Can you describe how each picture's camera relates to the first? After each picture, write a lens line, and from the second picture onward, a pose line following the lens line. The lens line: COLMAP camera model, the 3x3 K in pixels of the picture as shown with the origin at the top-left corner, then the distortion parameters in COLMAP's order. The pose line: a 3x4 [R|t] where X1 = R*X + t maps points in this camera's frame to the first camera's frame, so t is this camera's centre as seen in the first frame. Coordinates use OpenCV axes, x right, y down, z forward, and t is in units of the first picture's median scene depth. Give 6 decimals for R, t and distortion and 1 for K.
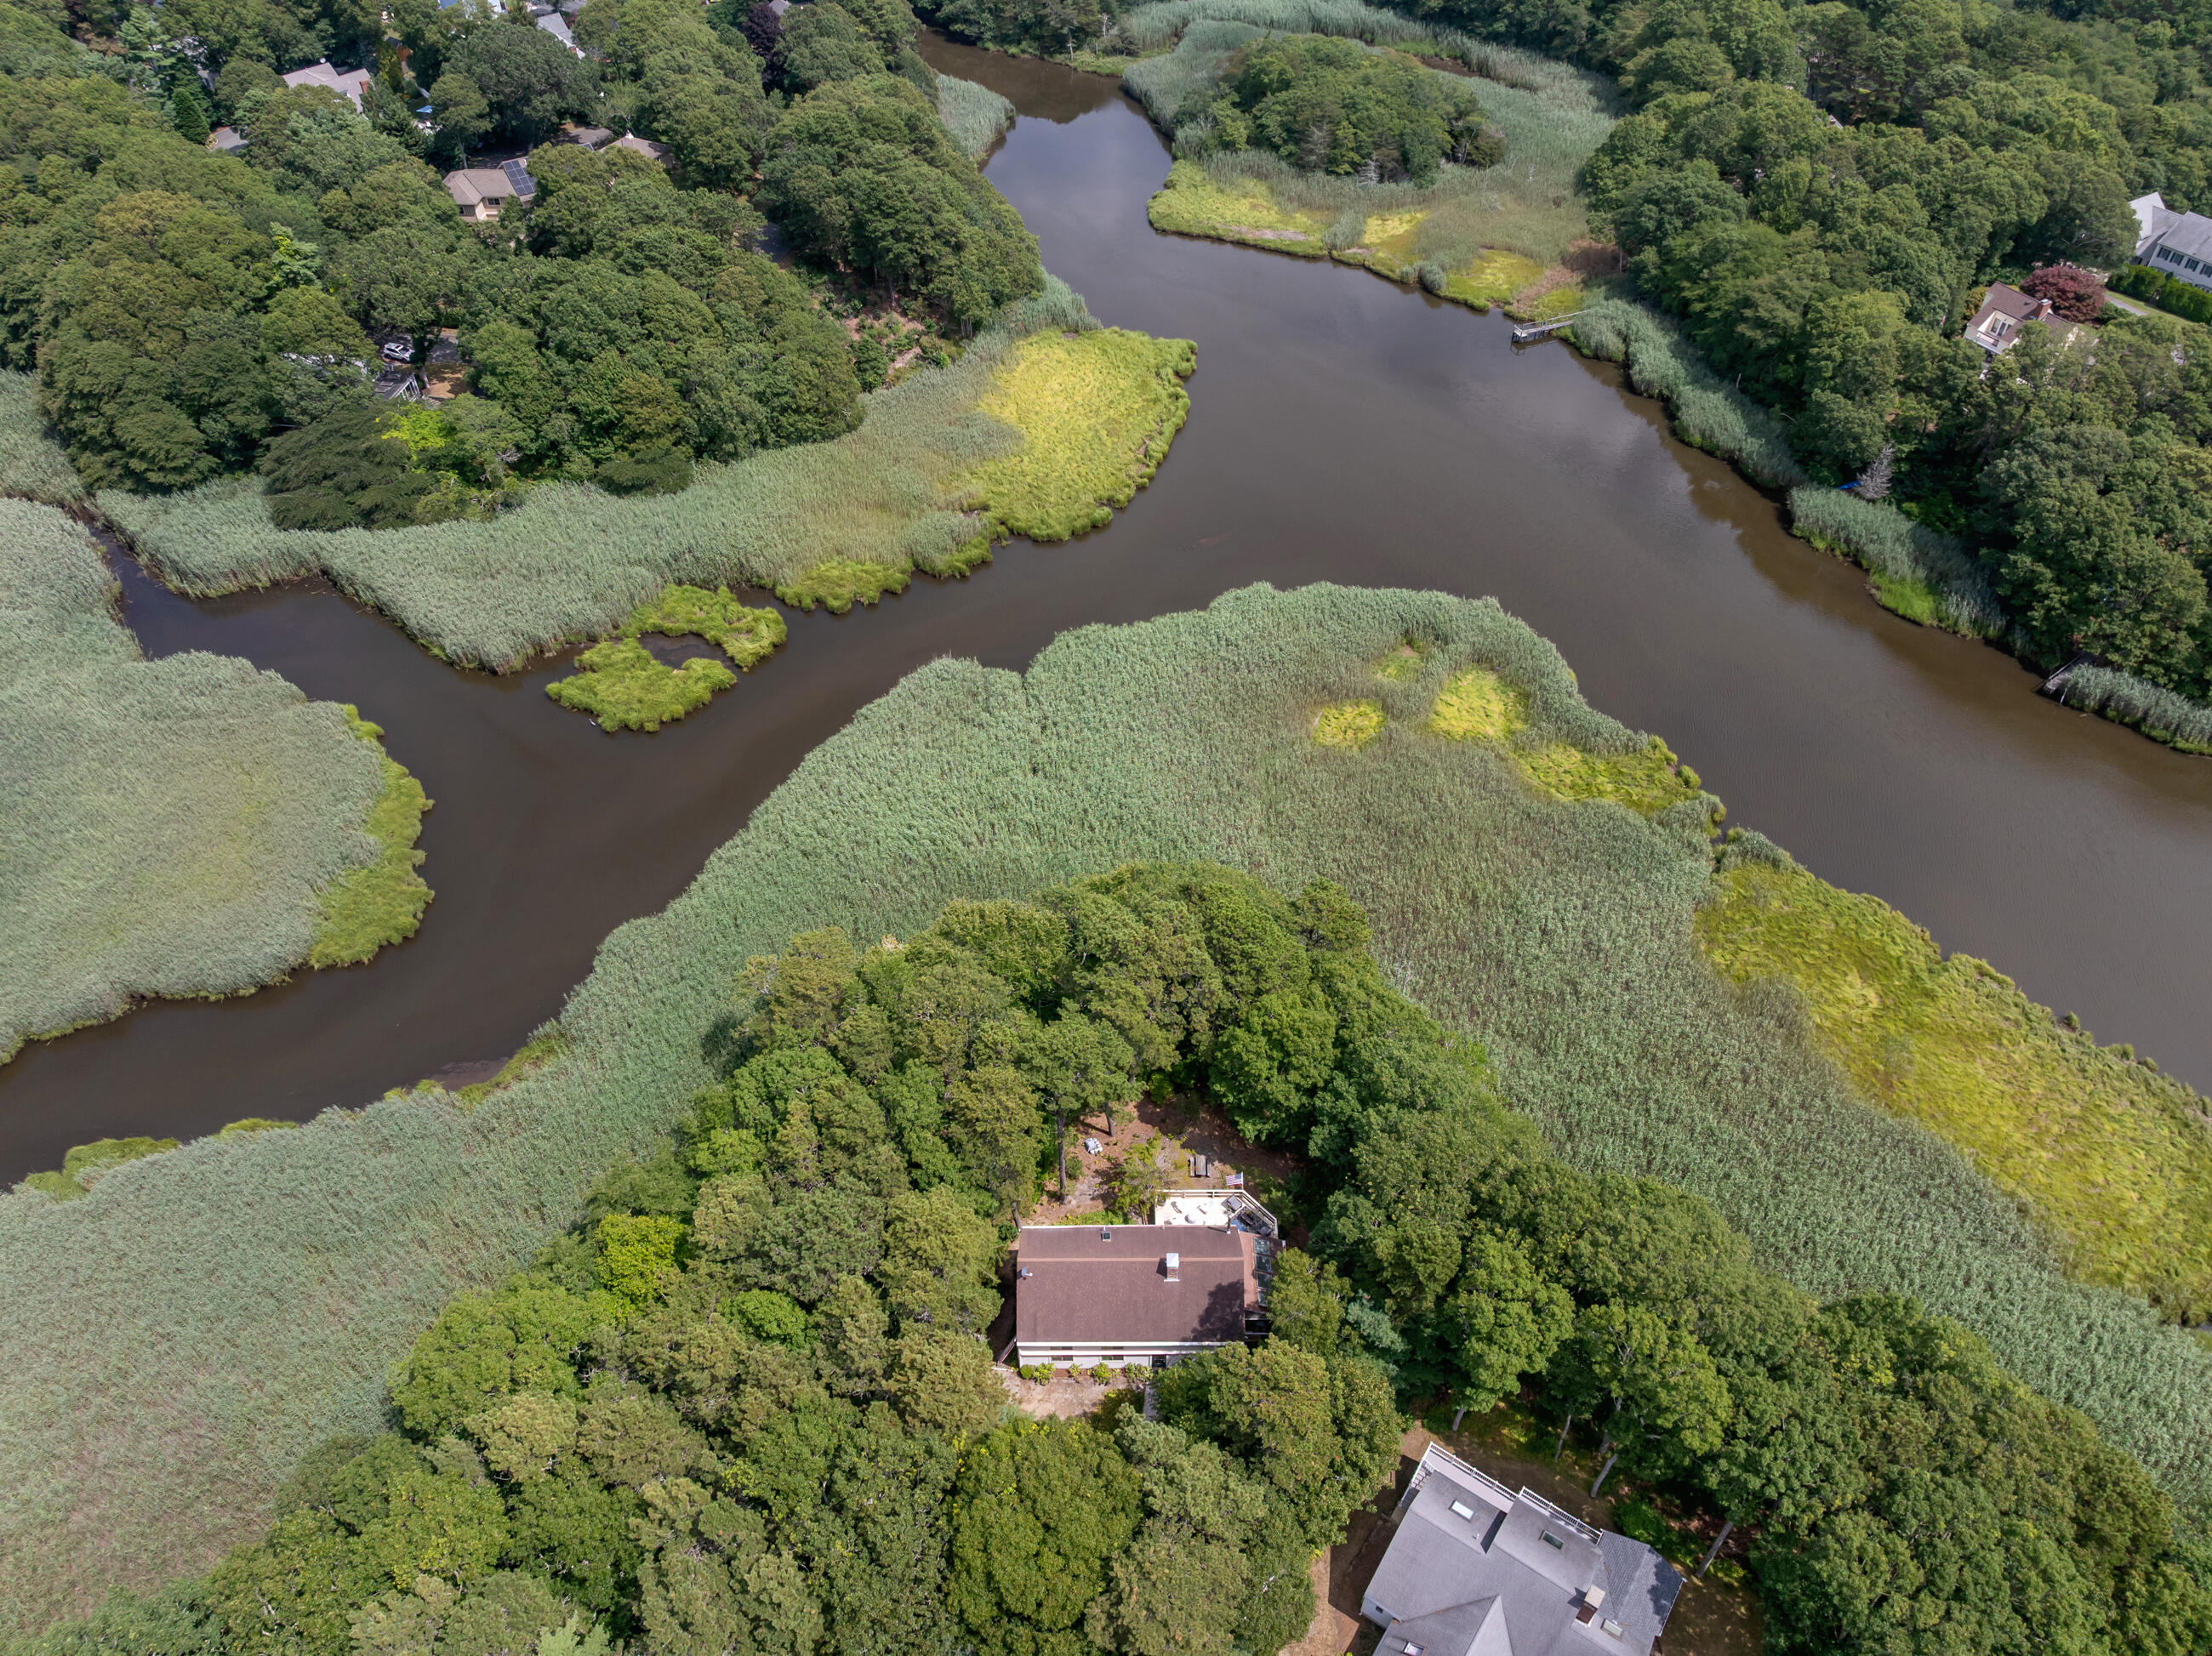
lens RADIAL K [[1570.0, 0, 1112.3], [0, 1570.0, 826.5], [0, 0, 1]] dist [-0.043920, 0.003402]
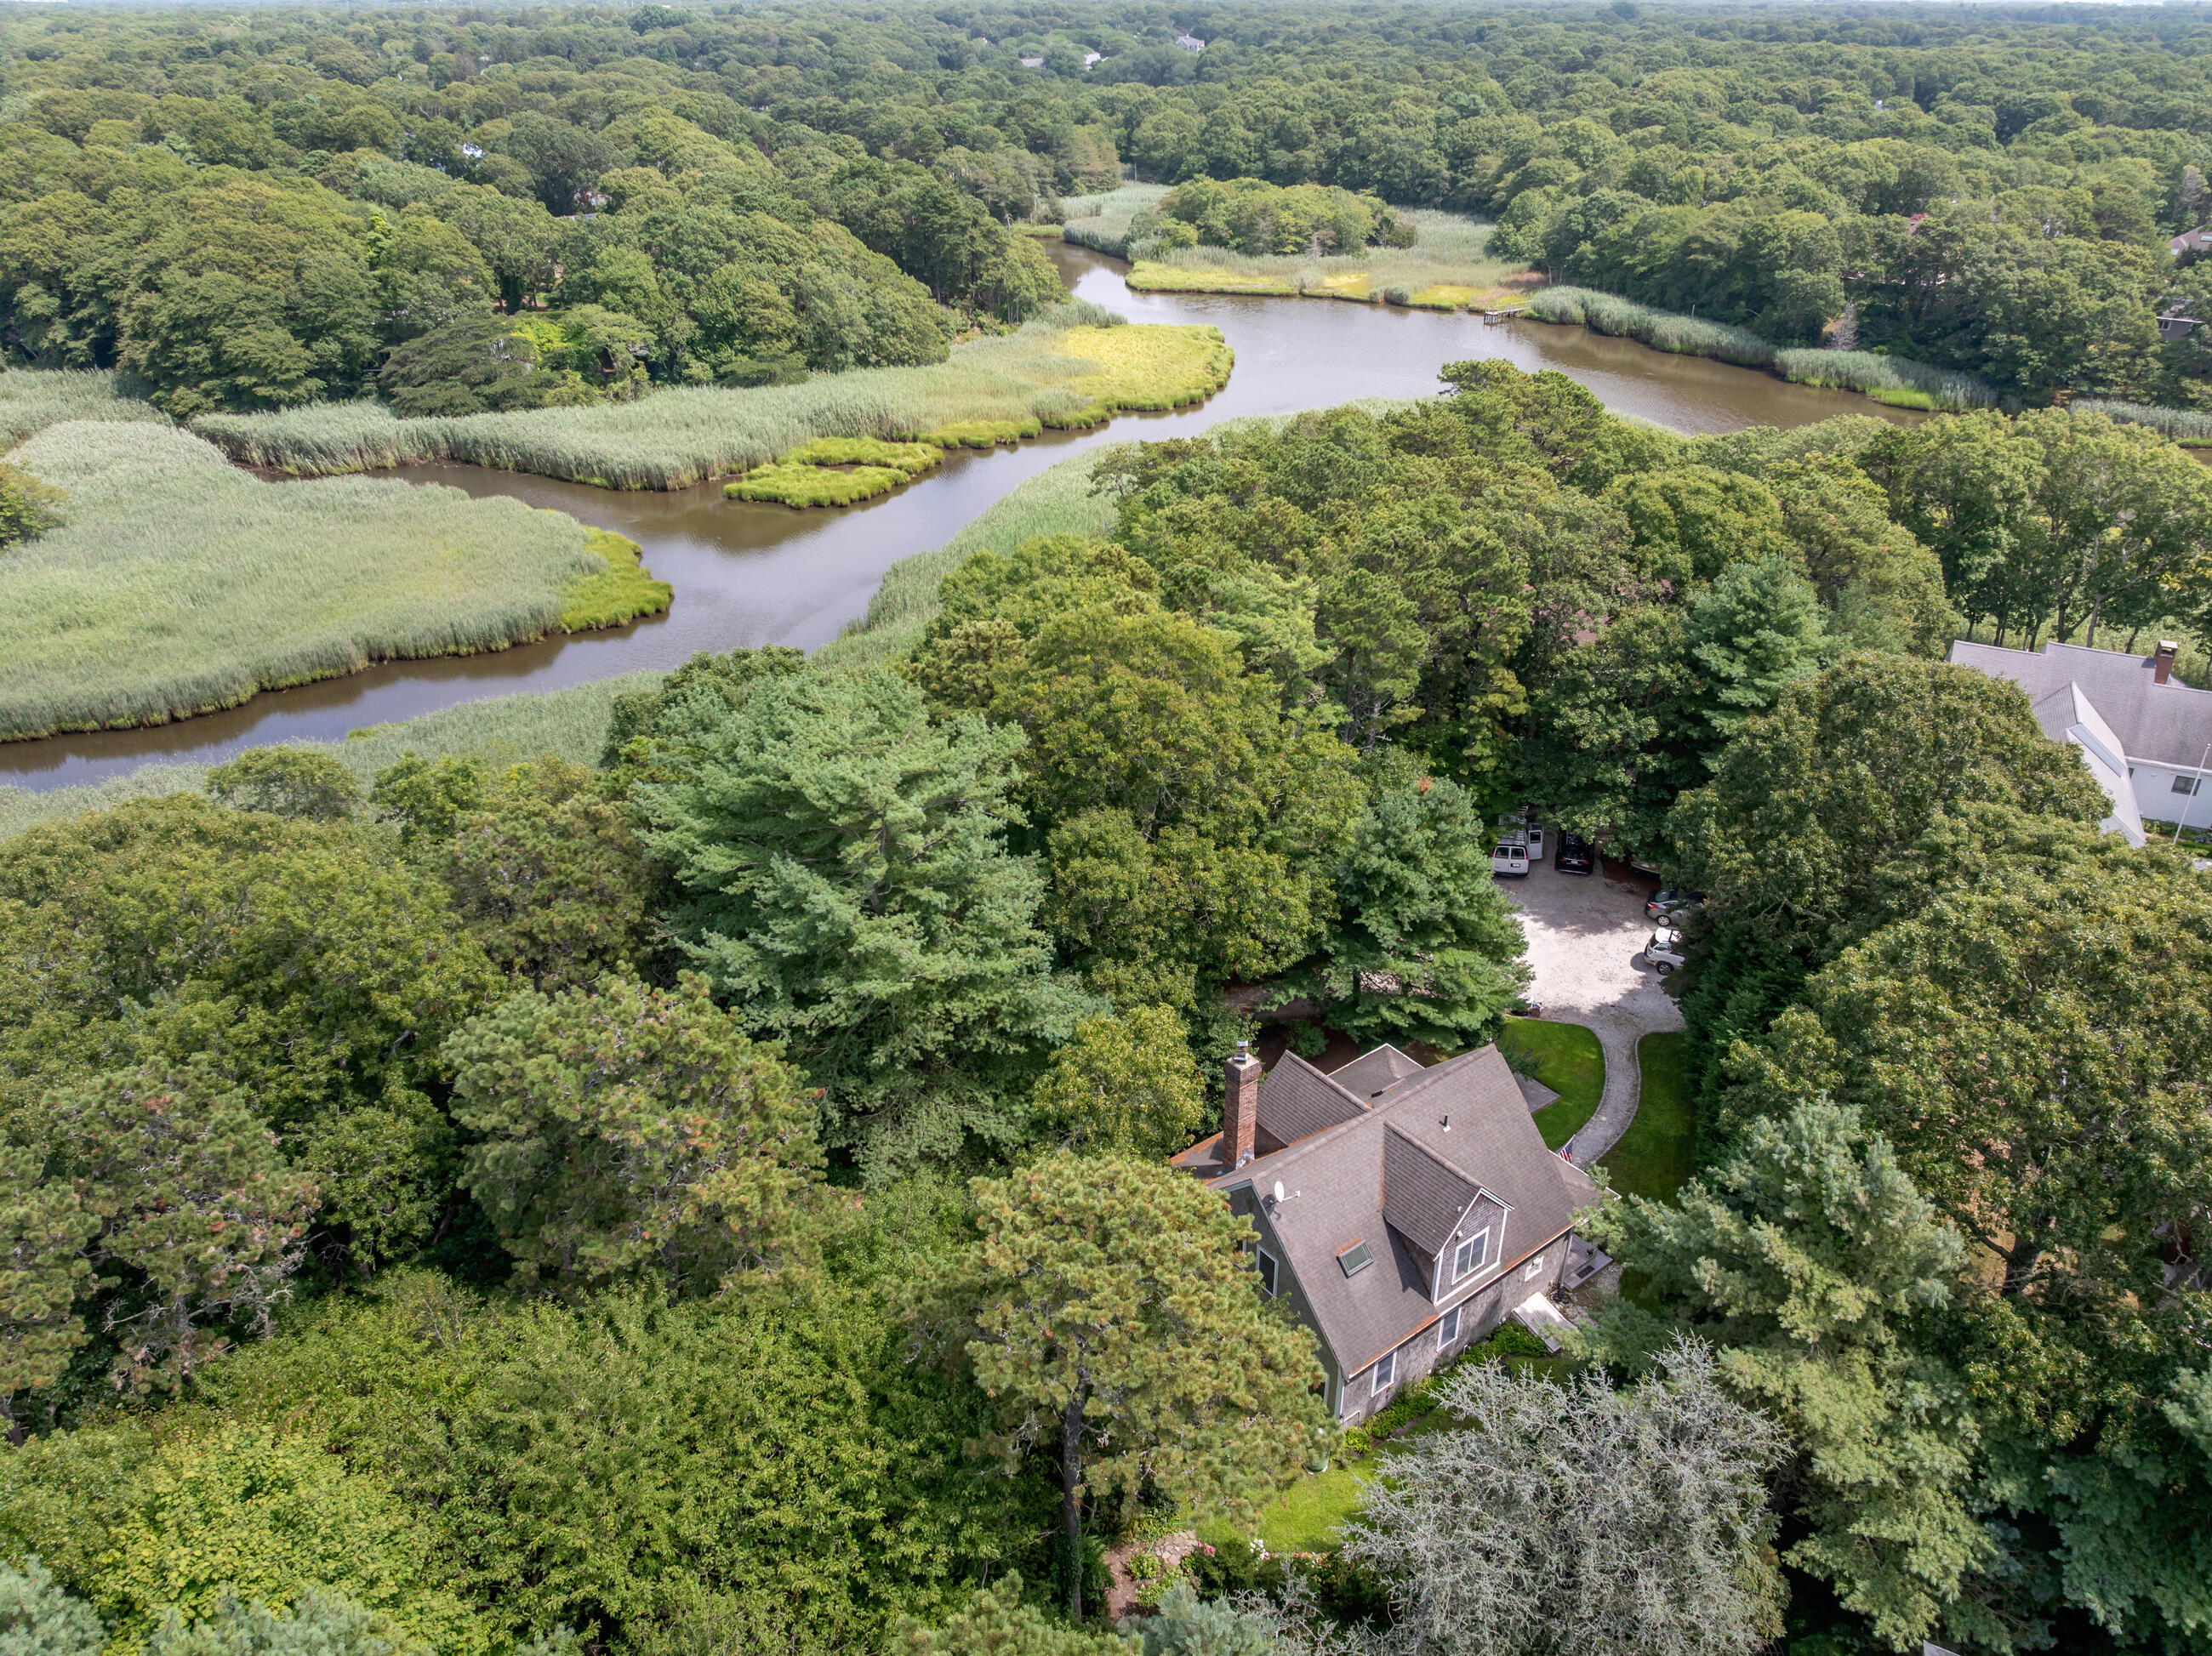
lens RADIAL K [[1570.0, 0, 1109.2], [0, 1570.0, 823.7], [0, 0, 1]] dist [-0.043920, 0.003402]
pose [[0.985219, -0.082247, 0.150266, -0.256645], [0.121671, 0.953465, -0.275865, 0.380714], [-0.120585, 0.290070, 0.949378, 0.069258]]
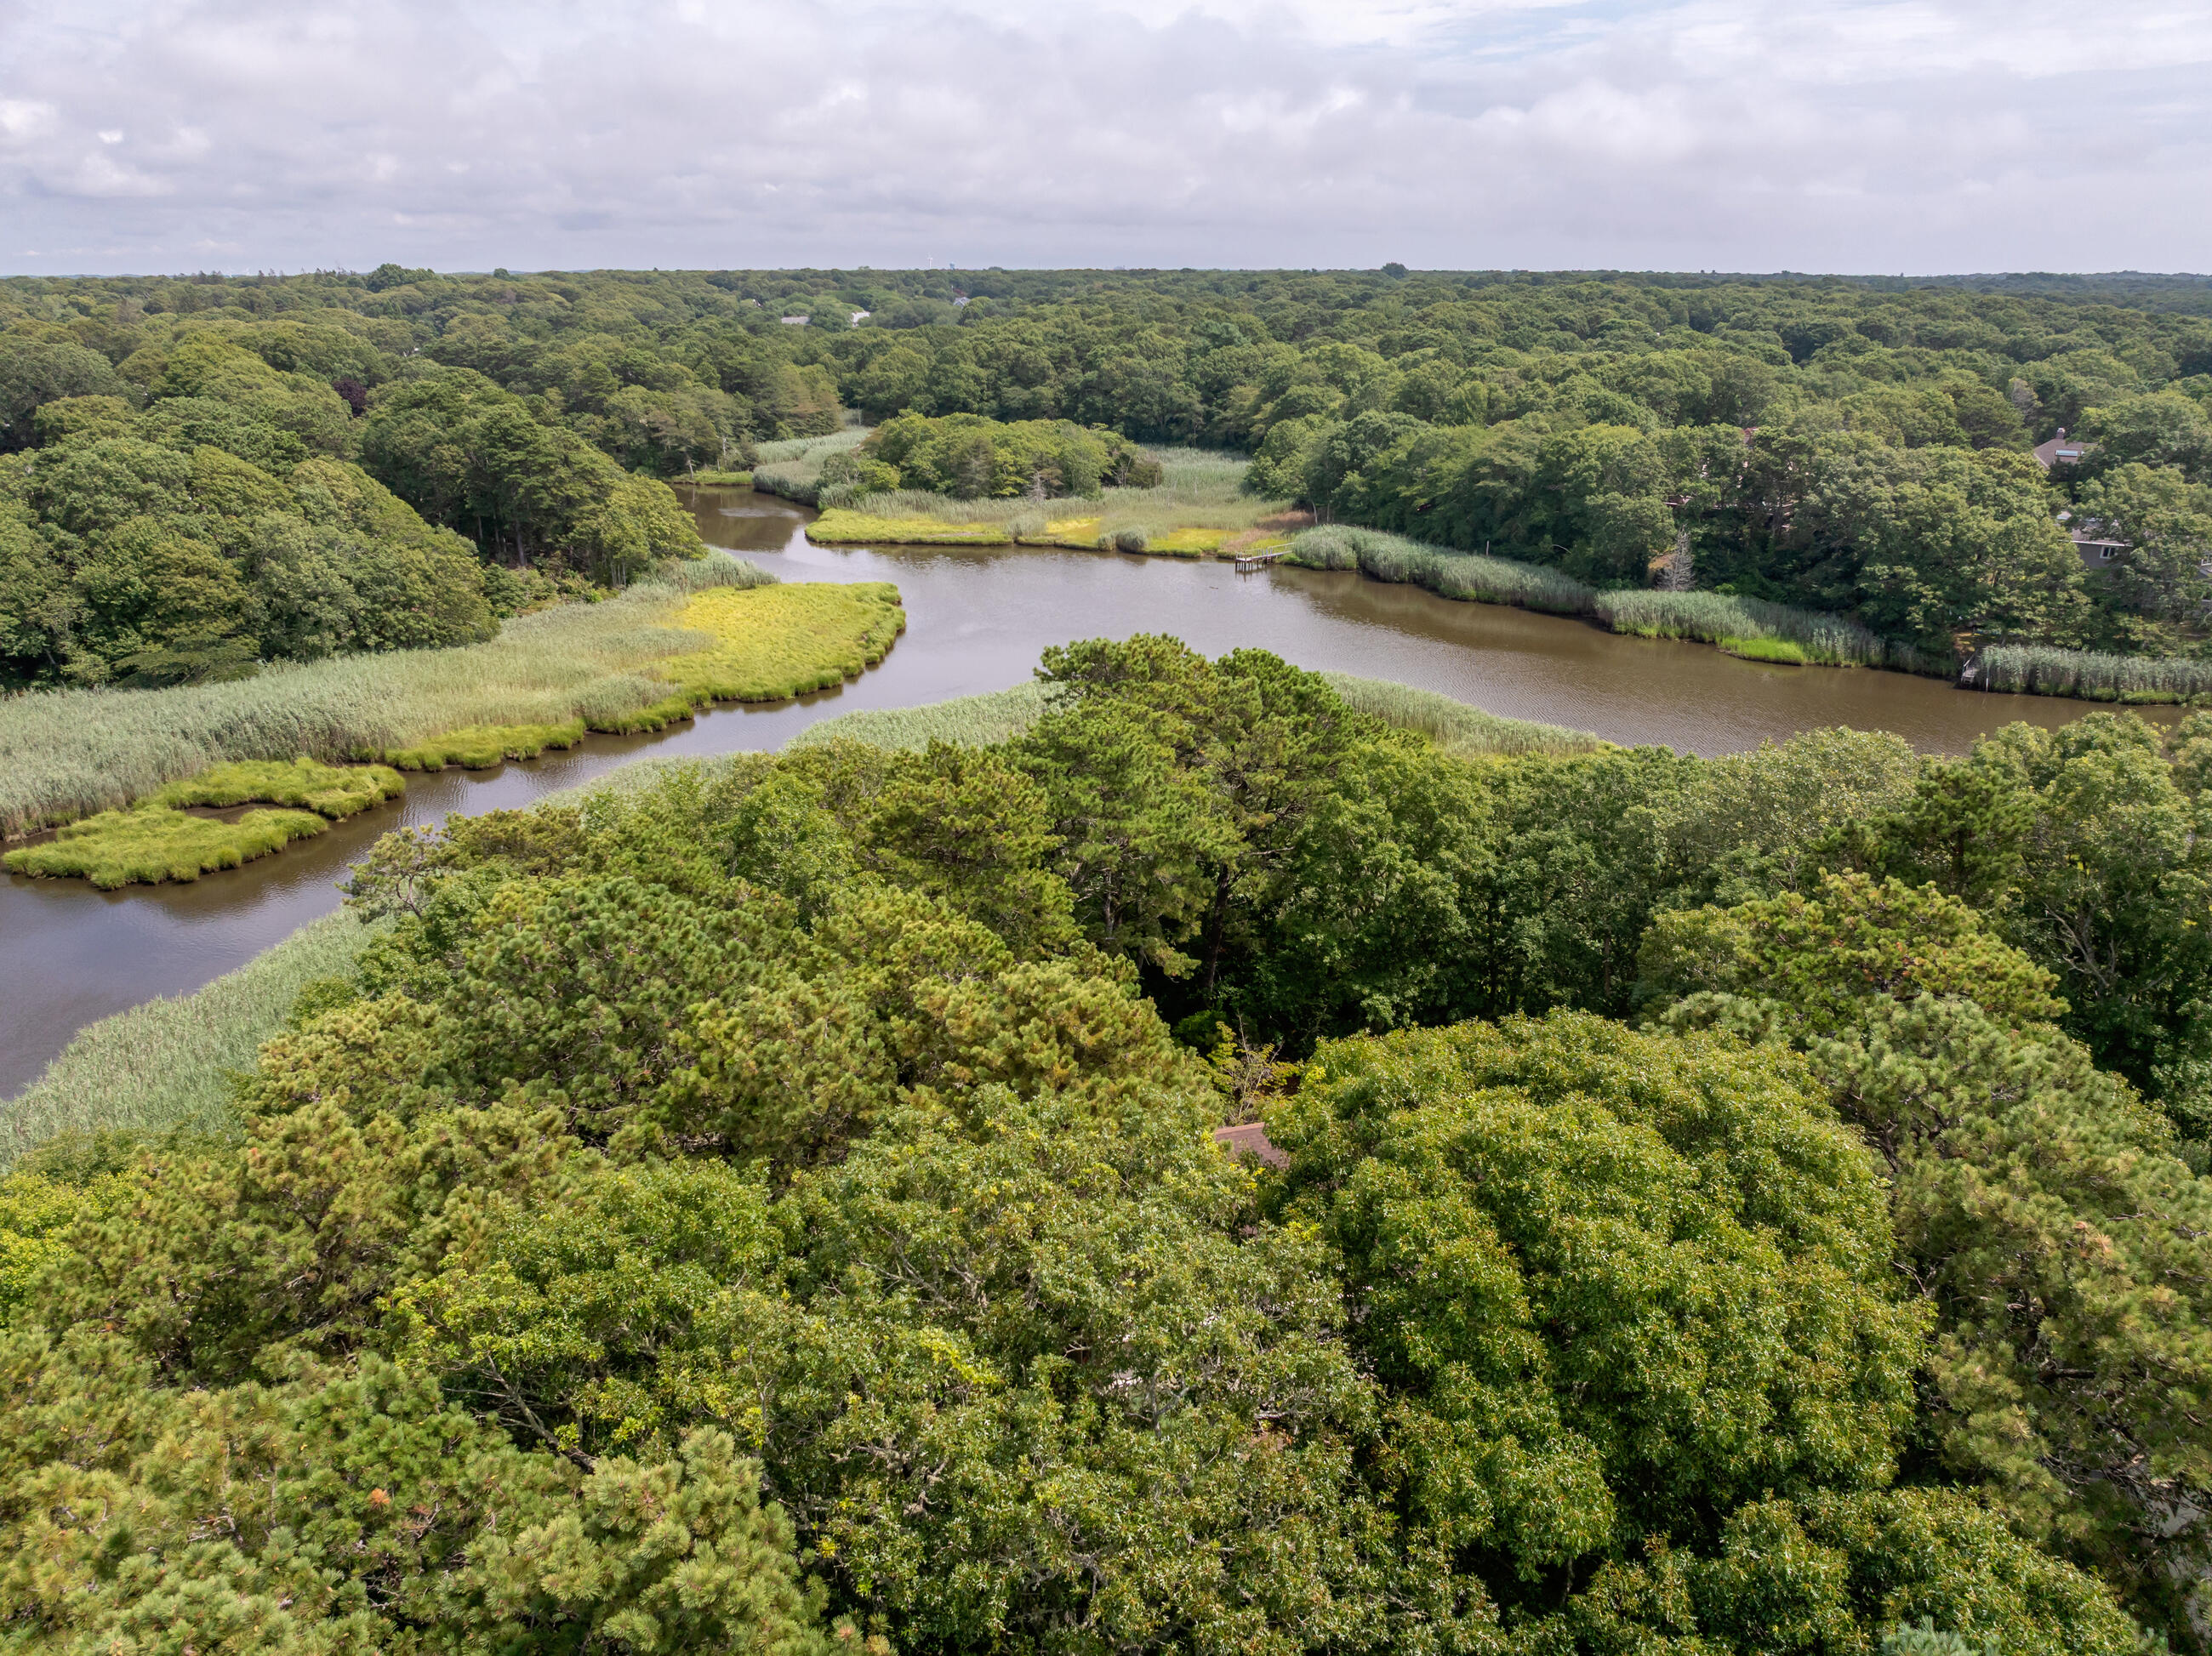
lens RADIAL K [[1570.0, 0, 1114.8], [0, 1570.0, 821.6], [0, 0, 1]] dist [-0.043920, 0.003402]
pose [[0.958595, -0.095587, 0.268250, -0.088037], [0.201799, 0.892654, -0.403046, 0.212651], [-0.200929, 0.440491, 0.874983, 0.325492]]
